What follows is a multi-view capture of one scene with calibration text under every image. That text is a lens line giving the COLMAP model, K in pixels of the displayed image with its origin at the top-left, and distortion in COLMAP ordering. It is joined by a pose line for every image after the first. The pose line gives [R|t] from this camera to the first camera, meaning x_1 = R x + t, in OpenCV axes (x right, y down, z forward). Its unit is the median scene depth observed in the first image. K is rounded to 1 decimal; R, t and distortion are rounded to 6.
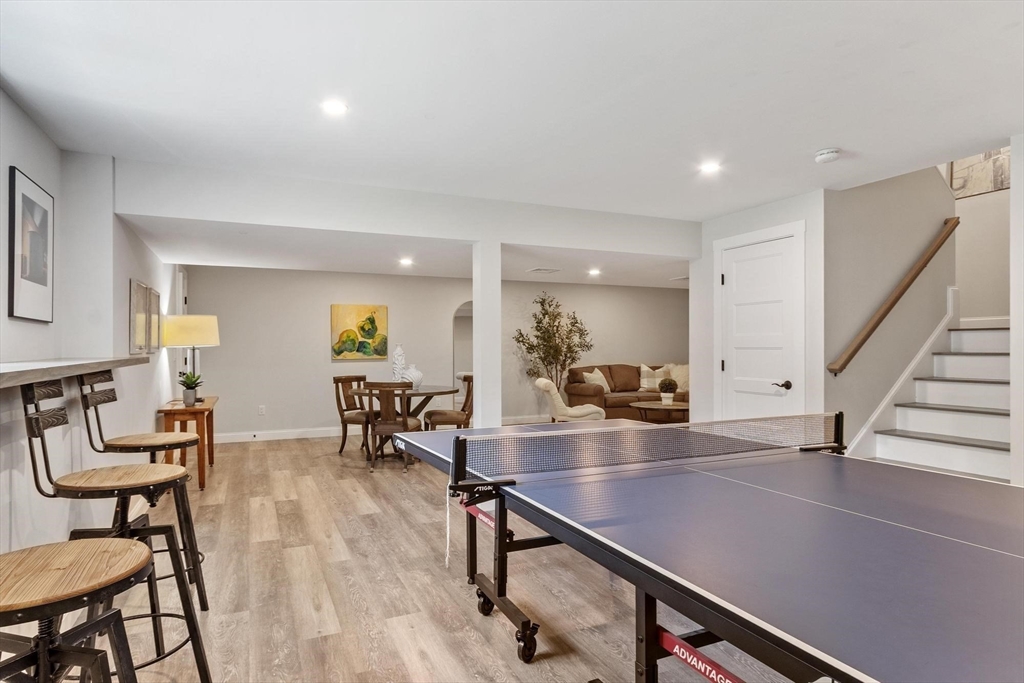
lens RADIAL K [[598.4, 0, 512.0], [0, 598.4, 341.5], [0, 0, 1]] dist [0.000367, 0.000225]
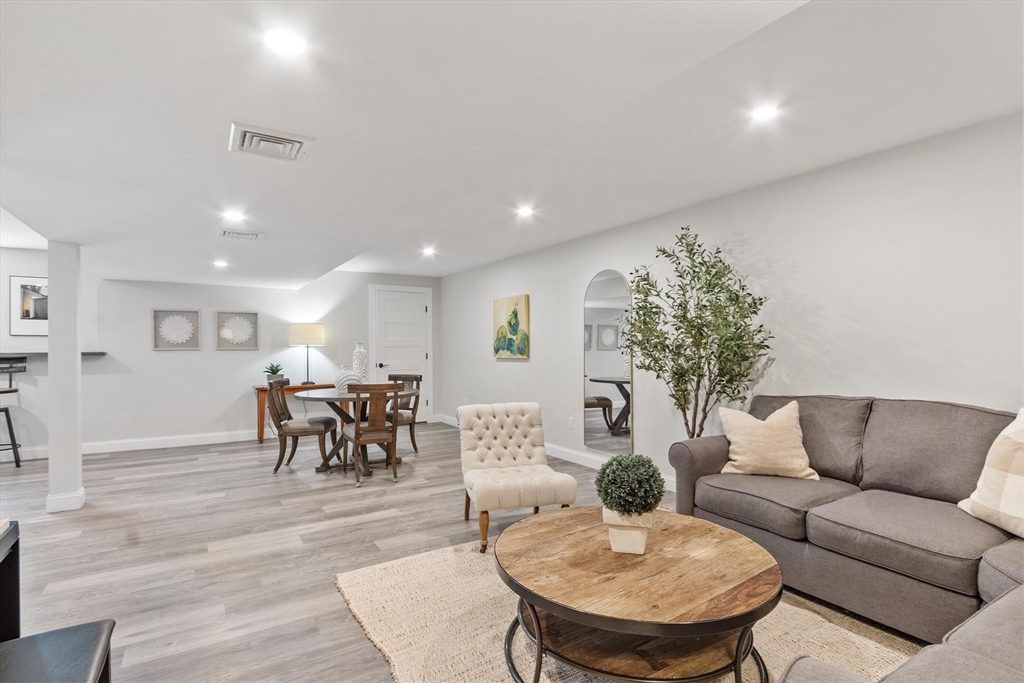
lens RADIAL K [[509.0, 0, 512.0], [0, 509.0, 341.5], [0, 0, 1]] dist [-0.001212, -0.000195]
pose [[0.123726, -0.003809, -0.992309, 0.891489], [0.013662, 0.999904, -0.002135, 0.010796], [0.992222, -0.013292, 0.123766, 1.645101]]
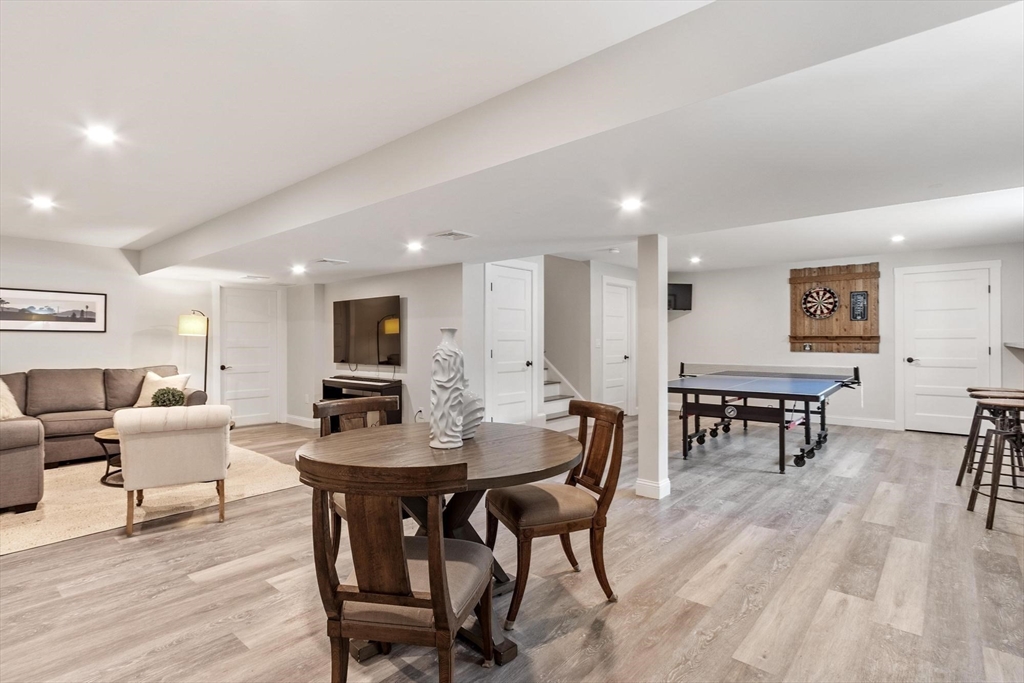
lens RADIAL K [[494.6, 0, 512.0], [0, 494.6, 341.5], [0, 0, 1]] dist [-0.000654, -0.000681]
pose [[-0.417360, -0.000437, 0.908741, -0.716702], [-0.006701, 0.999974, -0.002597, 0.018246], [-0.908717, -0.007173, -0.417352, 1.587187]]
